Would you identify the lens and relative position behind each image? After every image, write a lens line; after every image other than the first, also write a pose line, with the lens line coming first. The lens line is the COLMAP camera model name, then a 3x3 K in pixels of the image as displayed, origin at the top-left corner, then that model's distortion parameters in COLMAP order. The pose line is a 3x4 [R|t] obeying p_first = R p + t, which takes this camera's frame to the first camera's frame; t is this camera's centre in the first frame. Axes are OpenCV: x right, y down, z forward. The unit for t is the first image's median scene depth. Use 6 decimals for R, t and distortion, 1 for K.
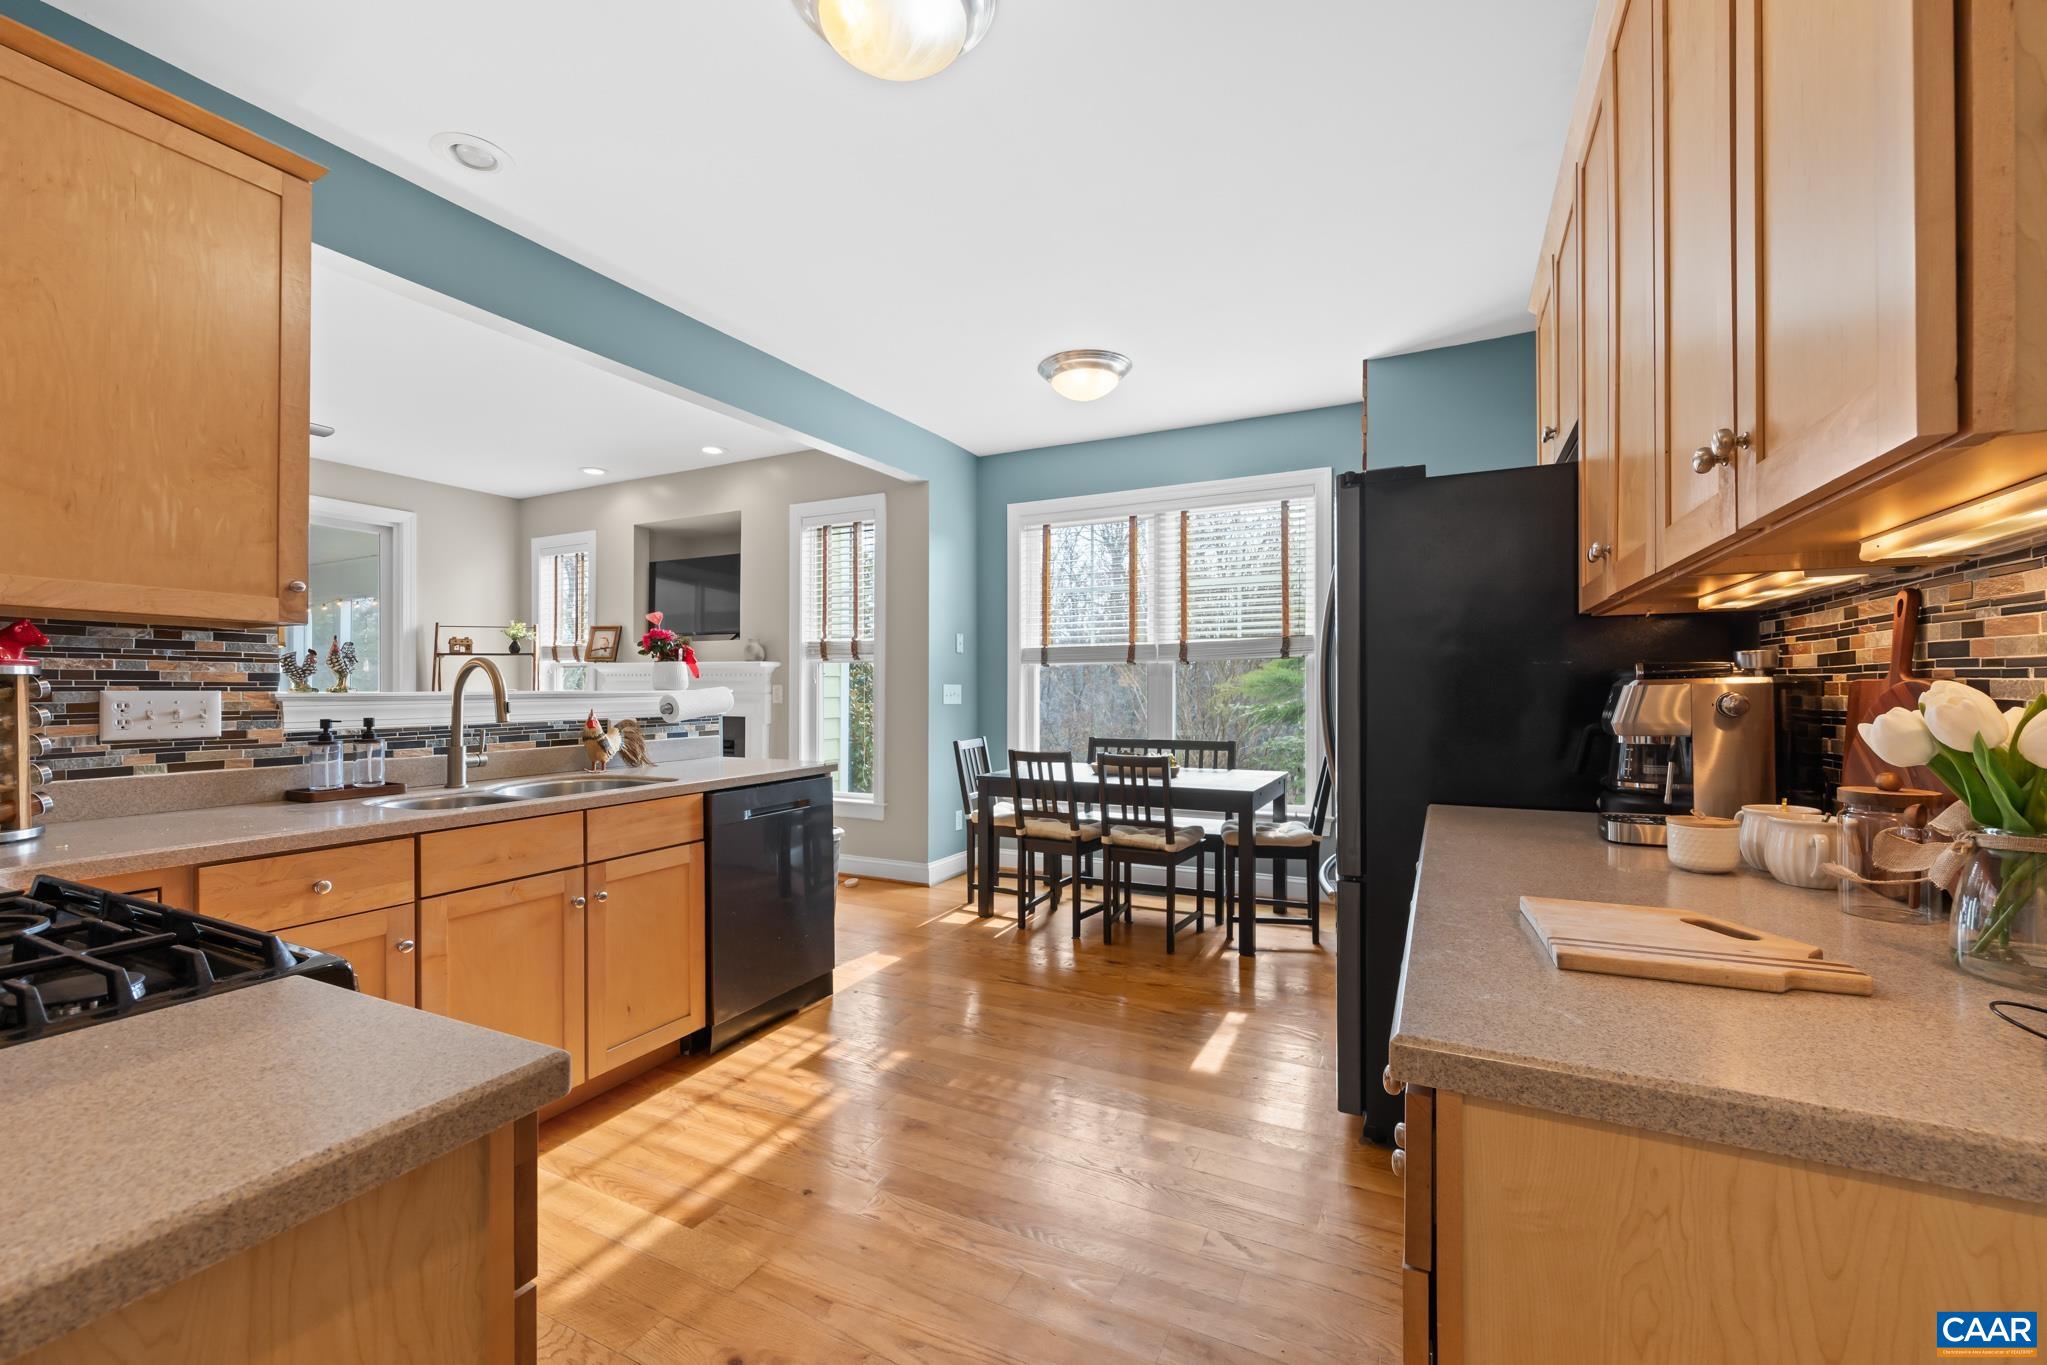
lens RADIAL K [[830.4, 0, 1025.5], [0, 830.4, 685.7], [0, 0, 1]] dist [0.012037, 0.000063]
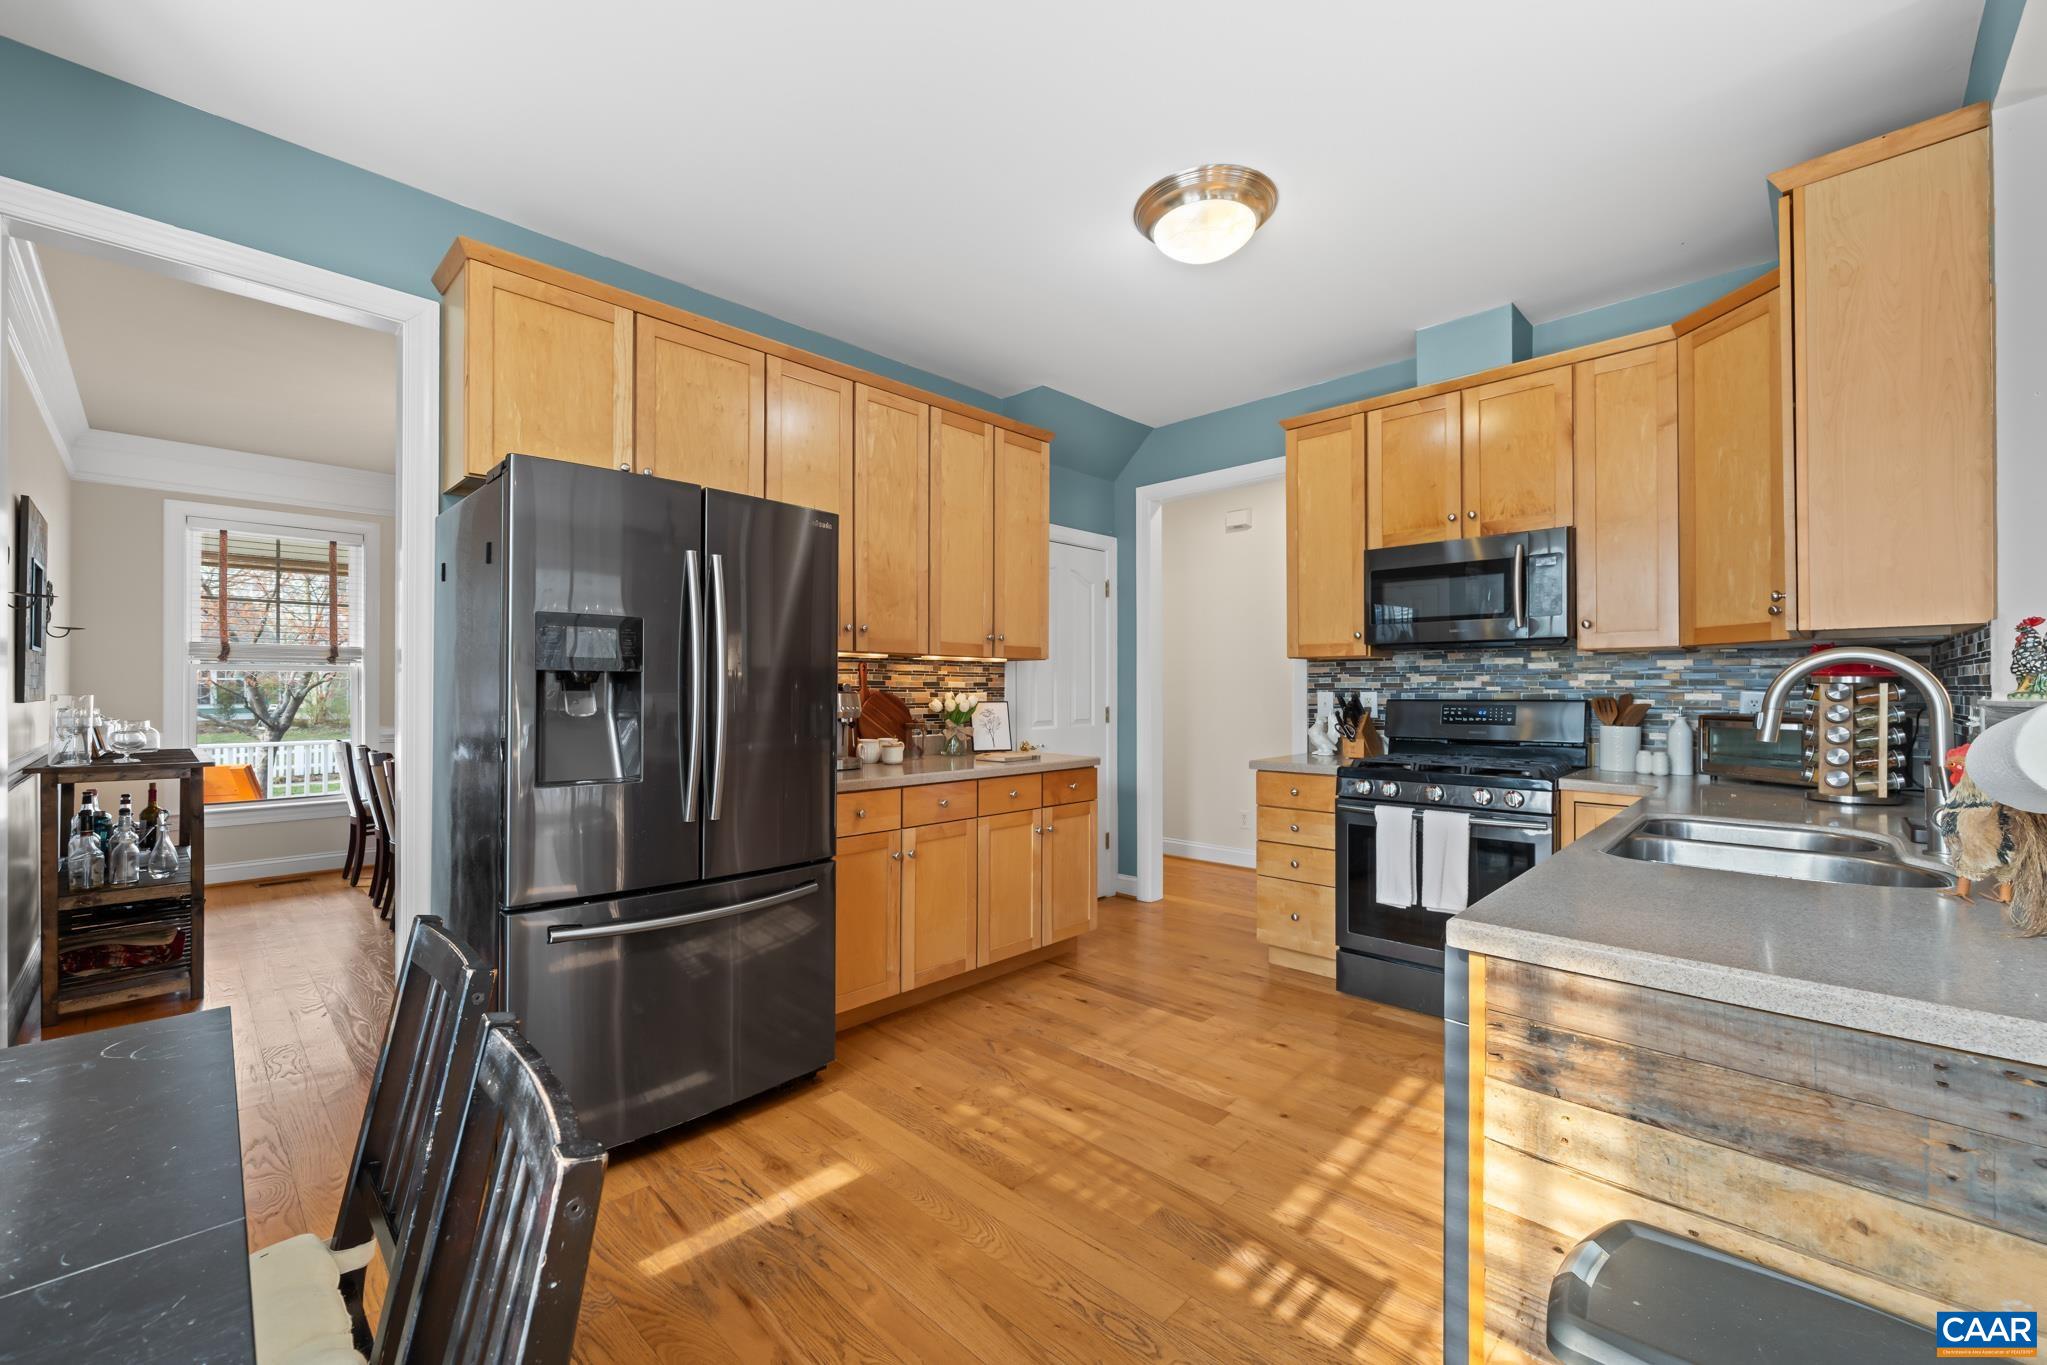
lens RADIAL K [[830.4, 0, 1024.4], [0, 830.4, 682.9], [0, 0, 1]] dist [0.012037, 0.000063]
pose [[-0.953781, -0.000347, 0.300504, -0.182401], [-0.003478, 0.999945, -0.009883, -0.011267], [-0.300484, -0.010472, -0.953729, 1.562999]]
